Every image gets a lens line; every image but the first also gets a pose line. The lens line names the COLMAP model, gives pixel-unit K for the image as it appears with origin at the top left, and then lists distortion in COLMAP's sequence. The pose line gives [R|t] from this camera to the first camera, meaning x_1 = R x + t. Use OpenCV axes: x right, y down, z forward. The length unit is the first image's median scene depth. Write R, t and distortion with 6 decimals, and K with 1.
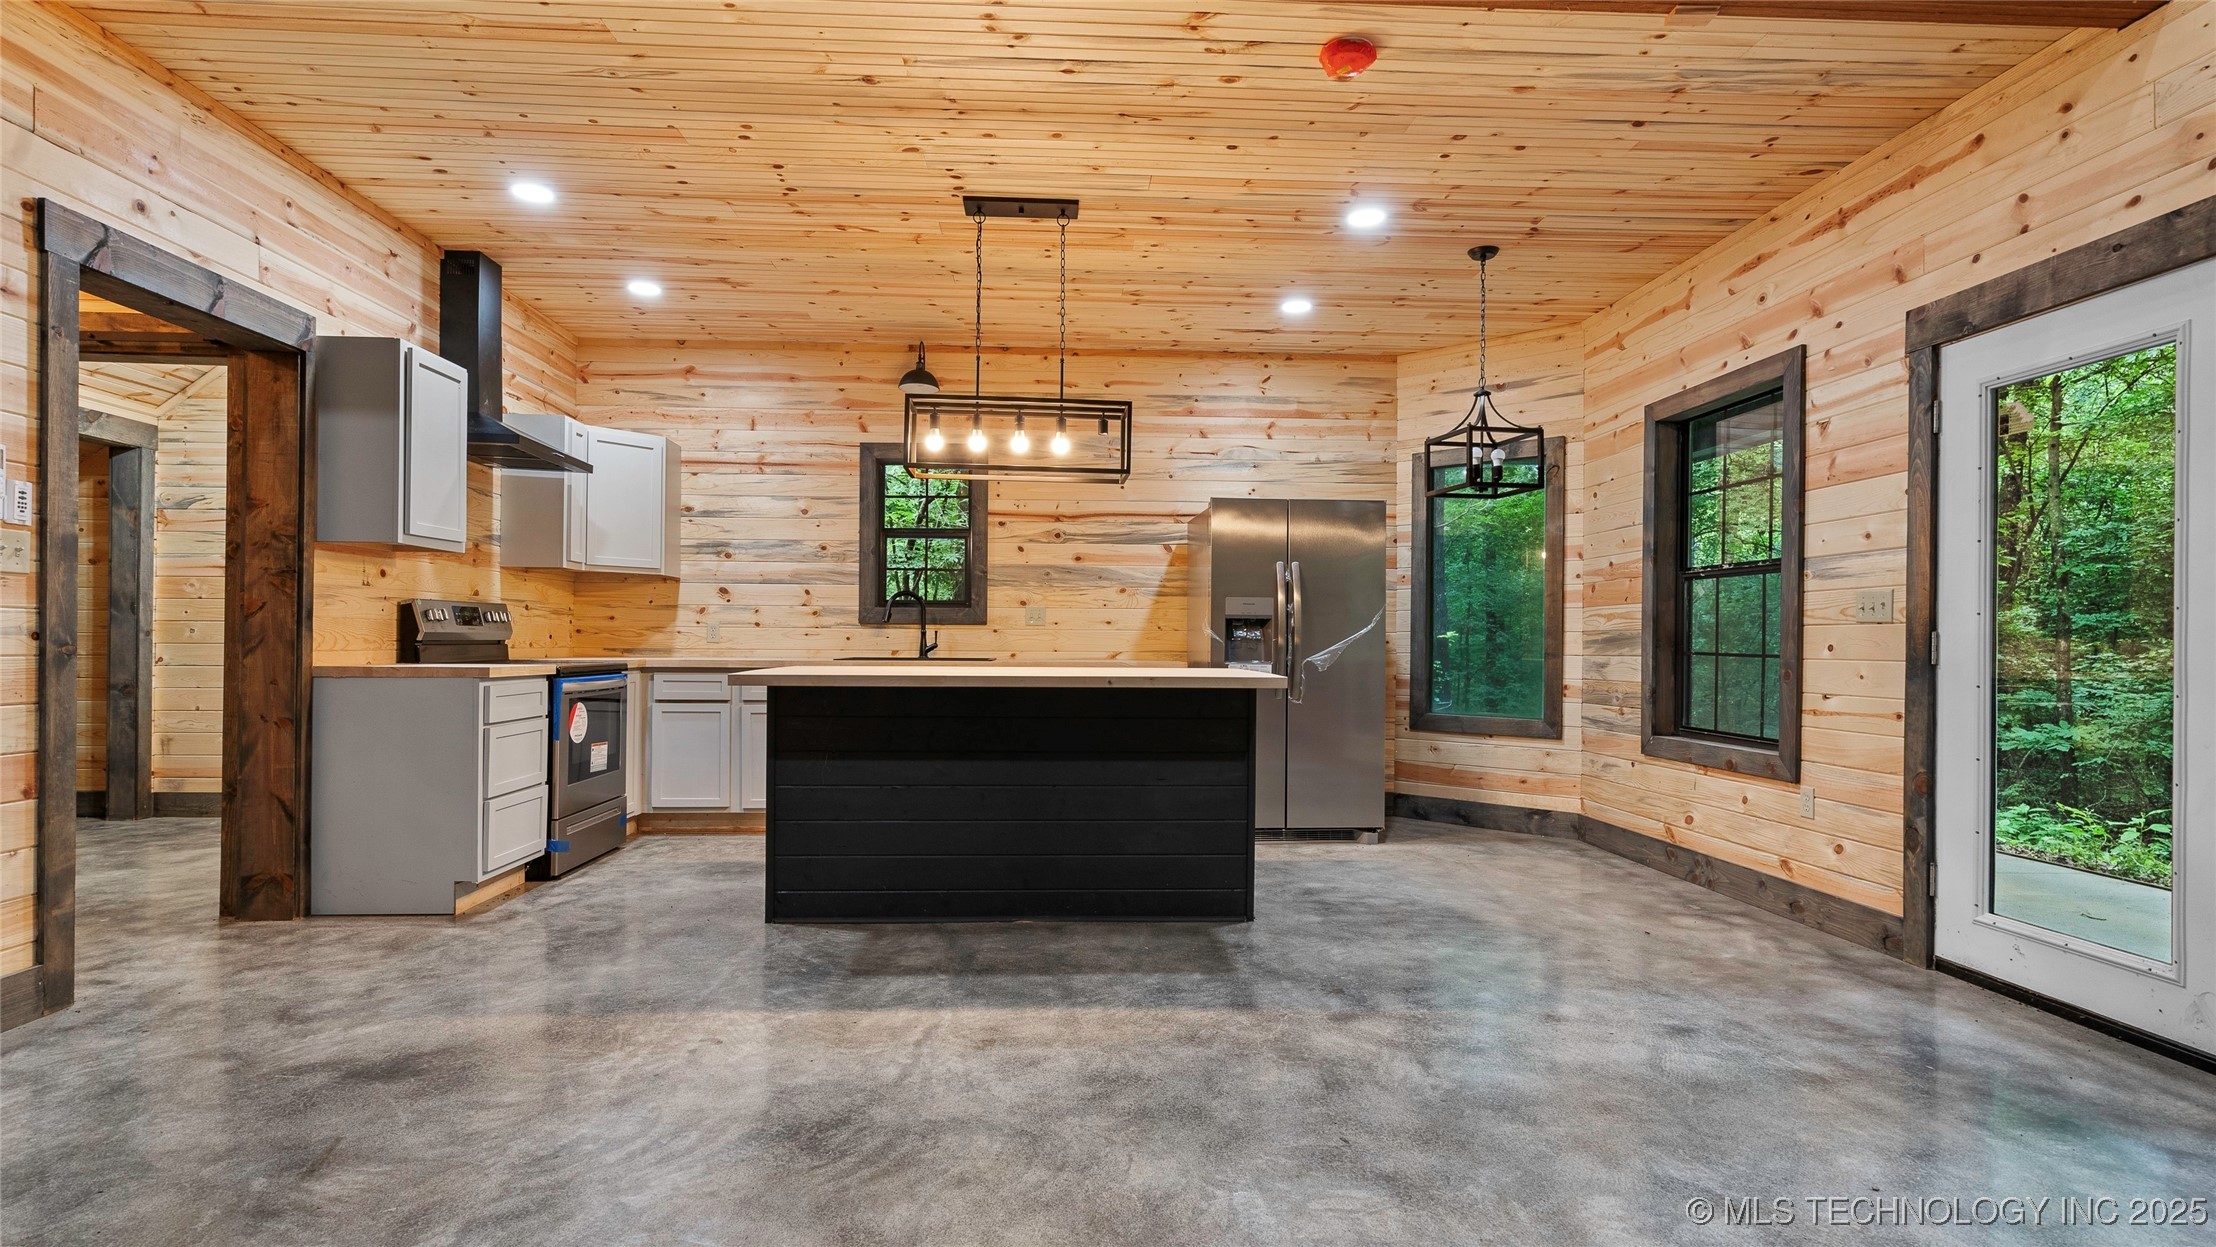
lens RADIAL K [[1040.3, 0, 1086.0], [0, 1040.3, 635.7], [0, 0, 1]] dist [0.001976, 0.000535]
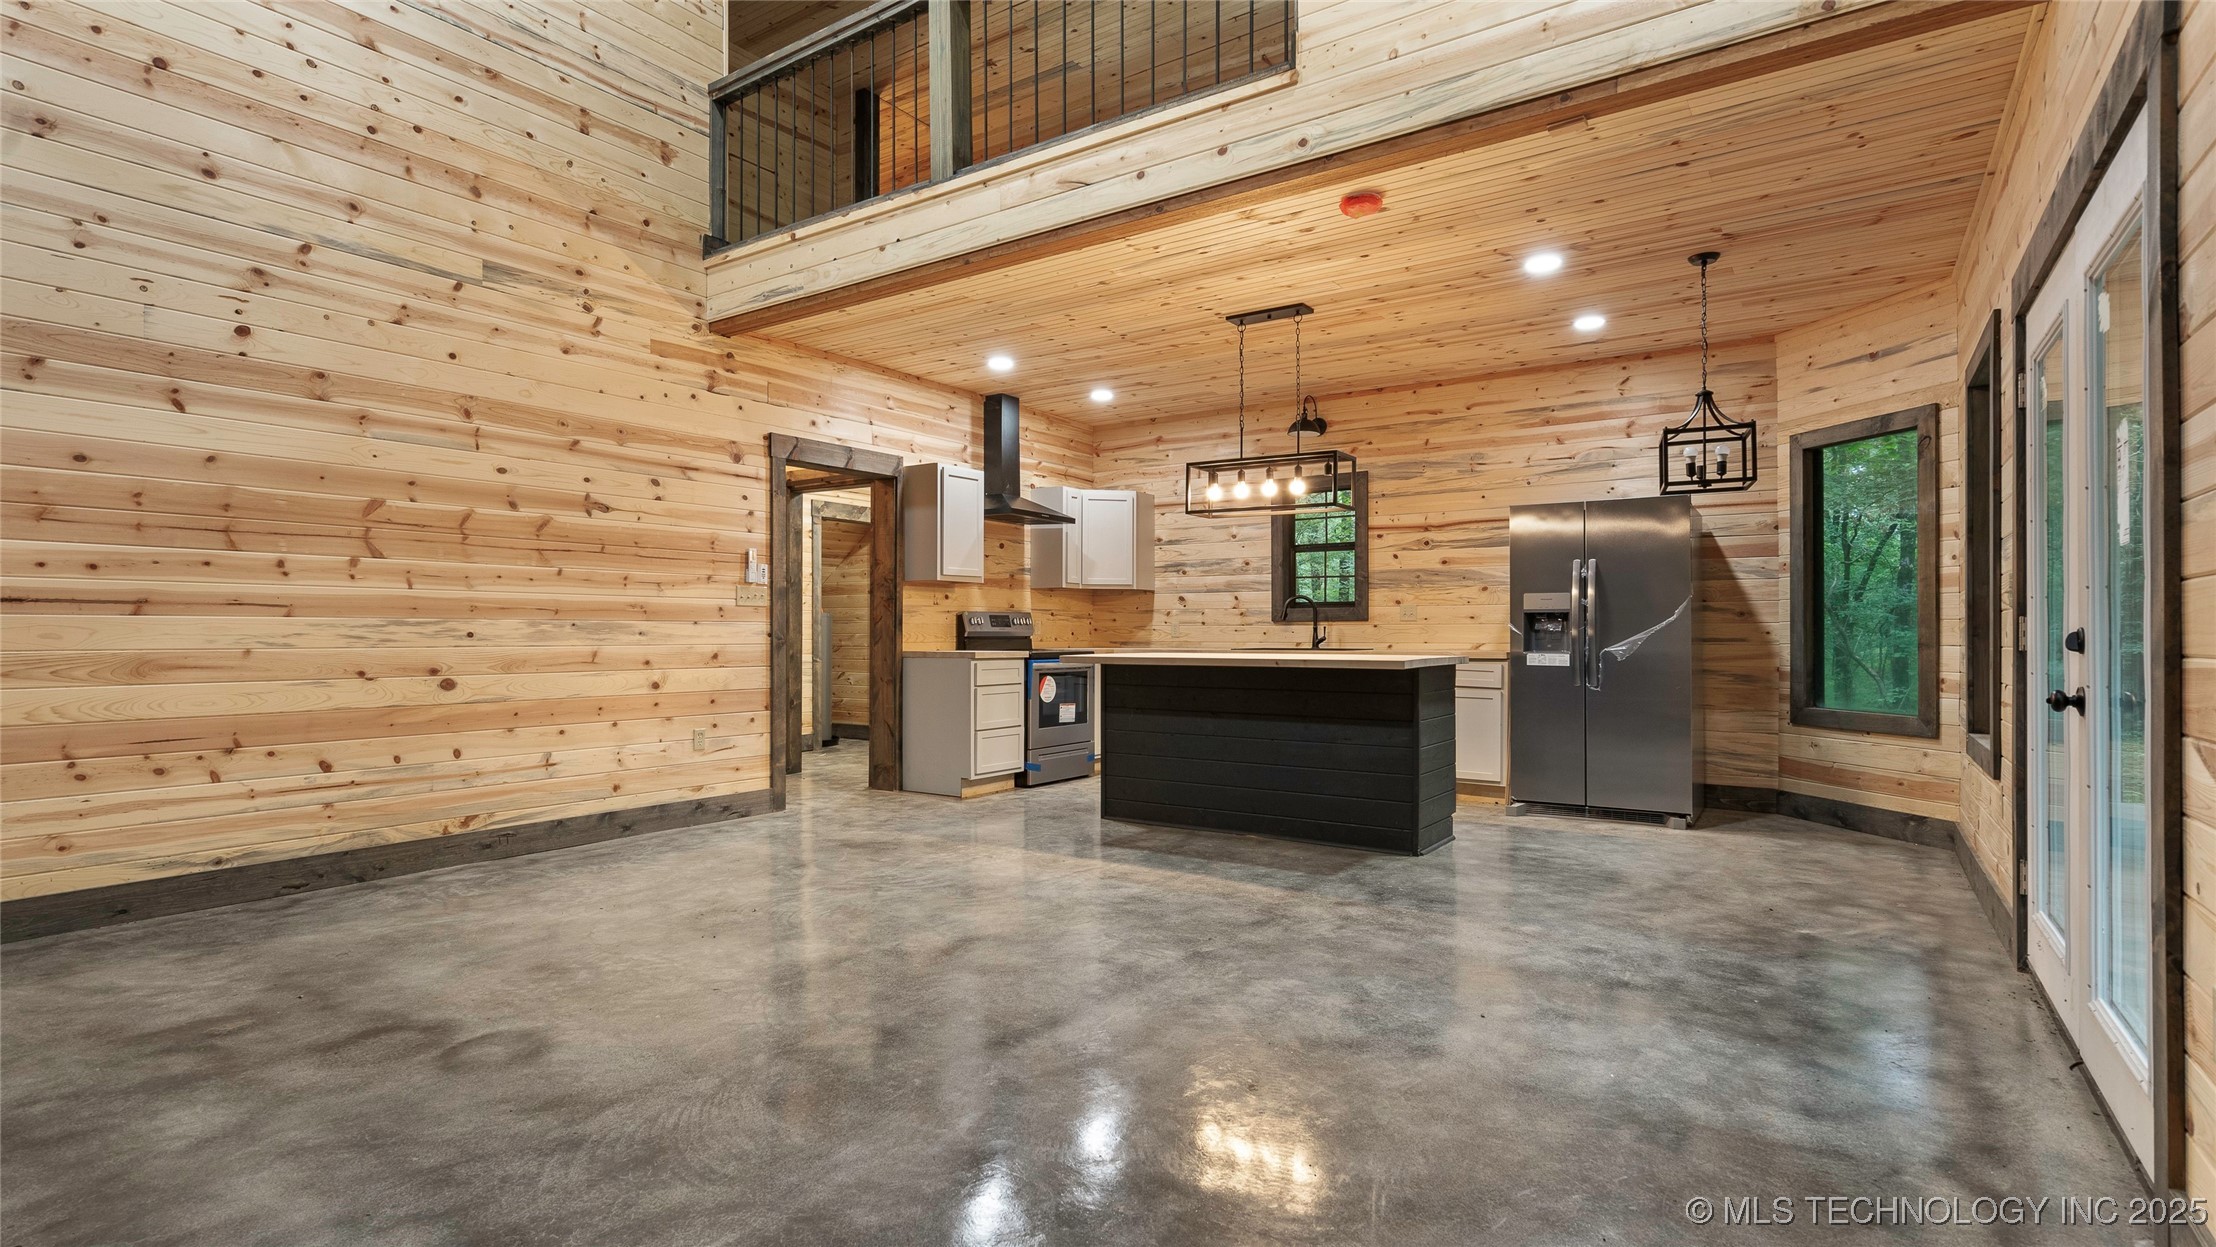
lens RADIAL K [[1040.3, 0, 1115.3], [0, 1040.3, 621.9], [0, 0, 1]] dist [0.001976, 0.000535]
pose [[0.803820, -0.014544, -0.594694, 0.447058], [0.008904, 0.999883, -0.012418, 0.003356], [0.594806, 0.004687, 0.803856, -0.161050]]
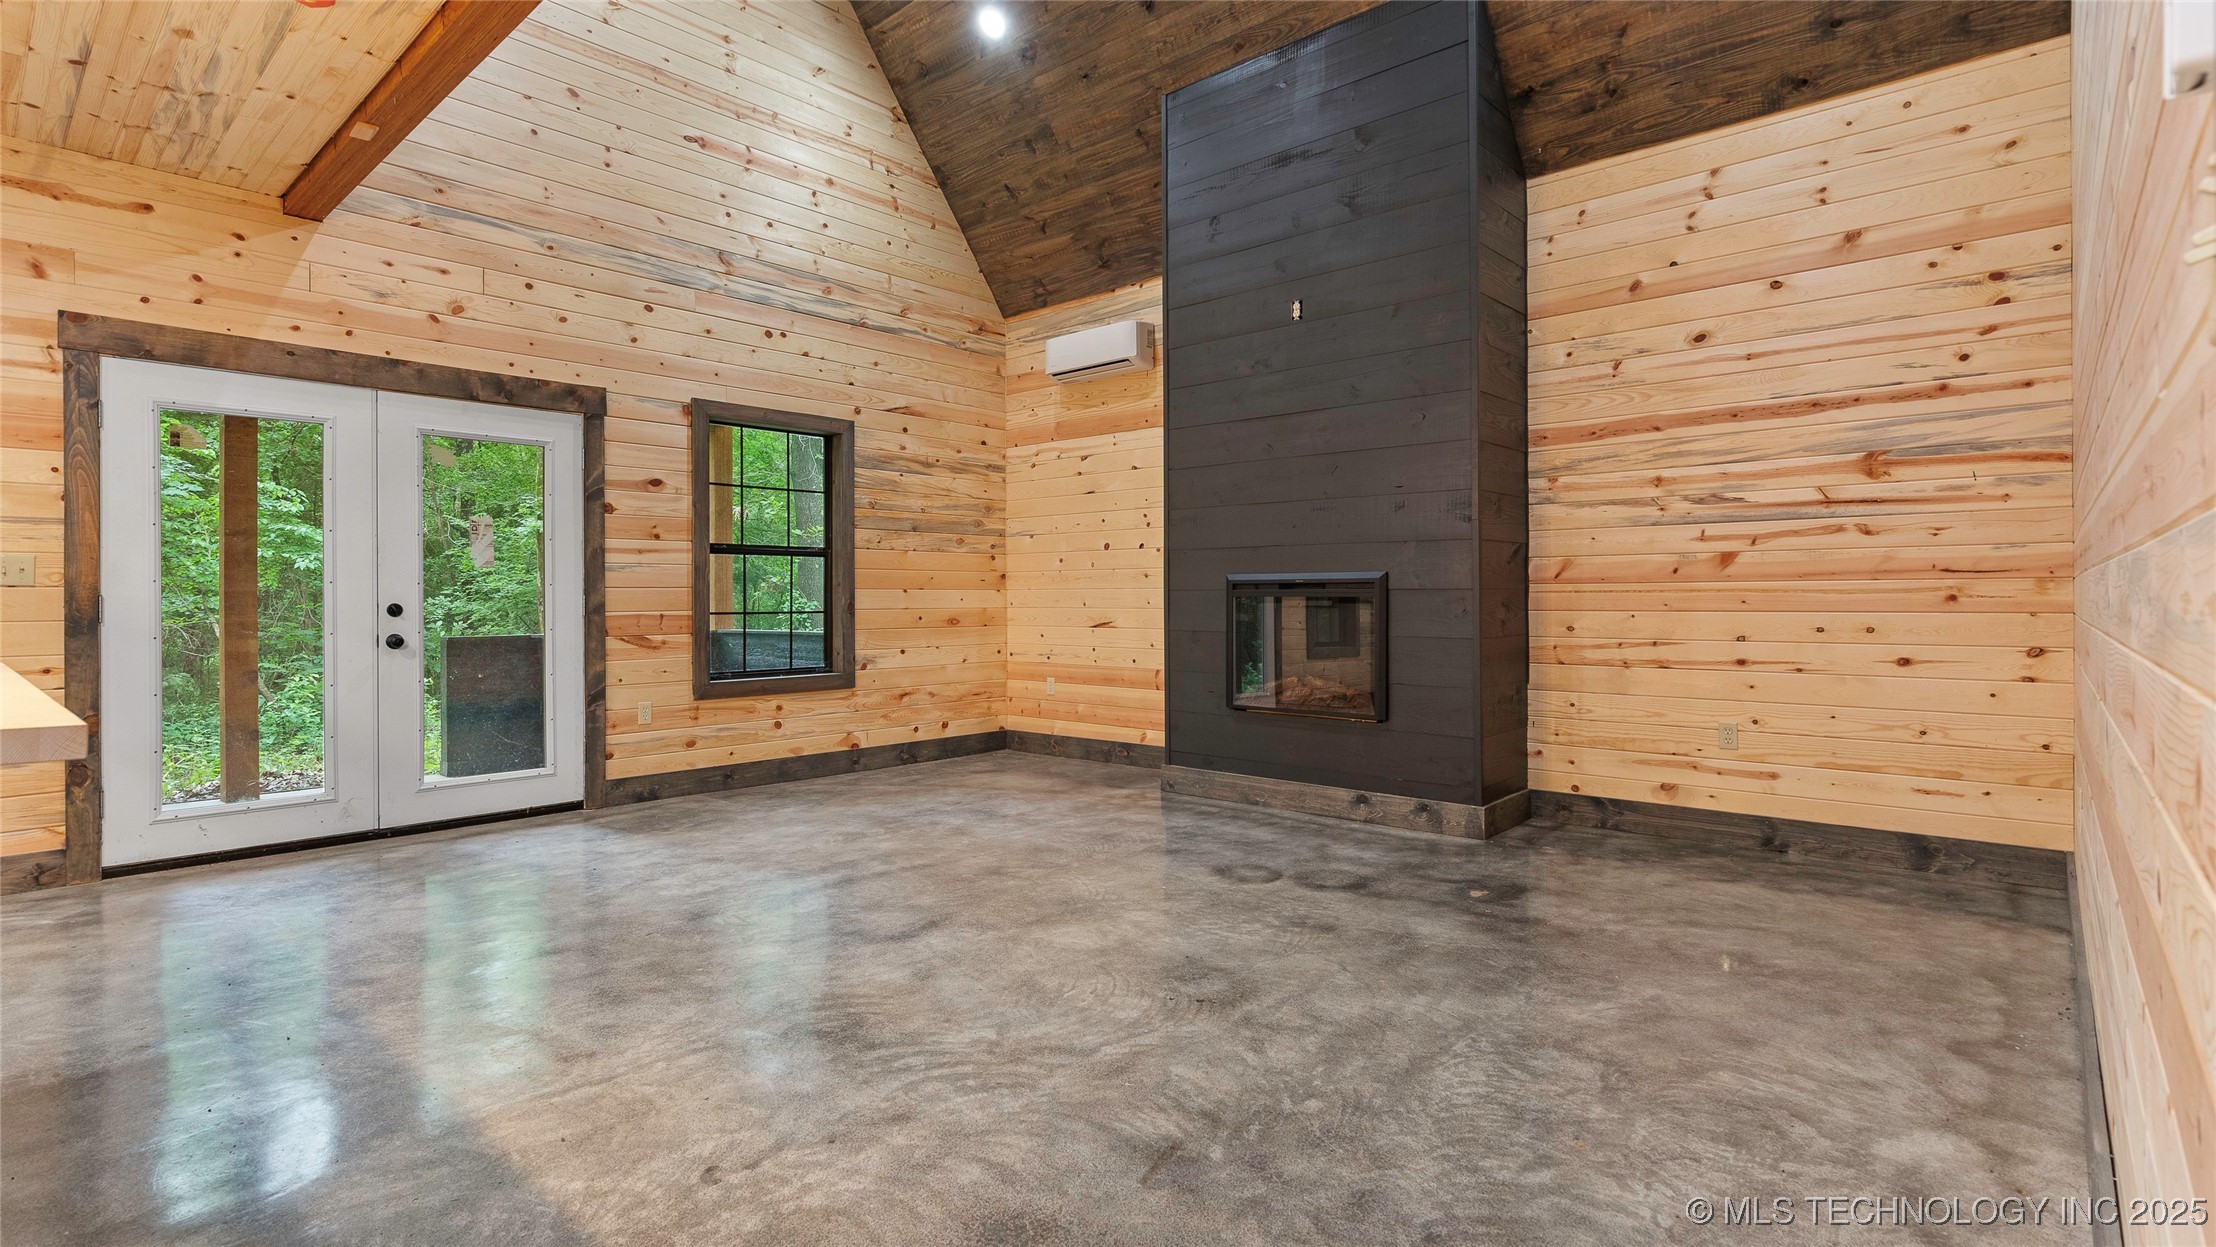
lens RADIAL K [[1040.3, 0, 1103.3], [0, 1040.3, 607.1], [0, 0, 1]] dist [0.001976, 0.000535]
pose [[-0.711695, -0.007460, 0.702449, -0.517076], [-0.001253, 0.999956, 0.009349, -0.001349], [-0.702488, 0.005773, -0.711672, 0.652232]]
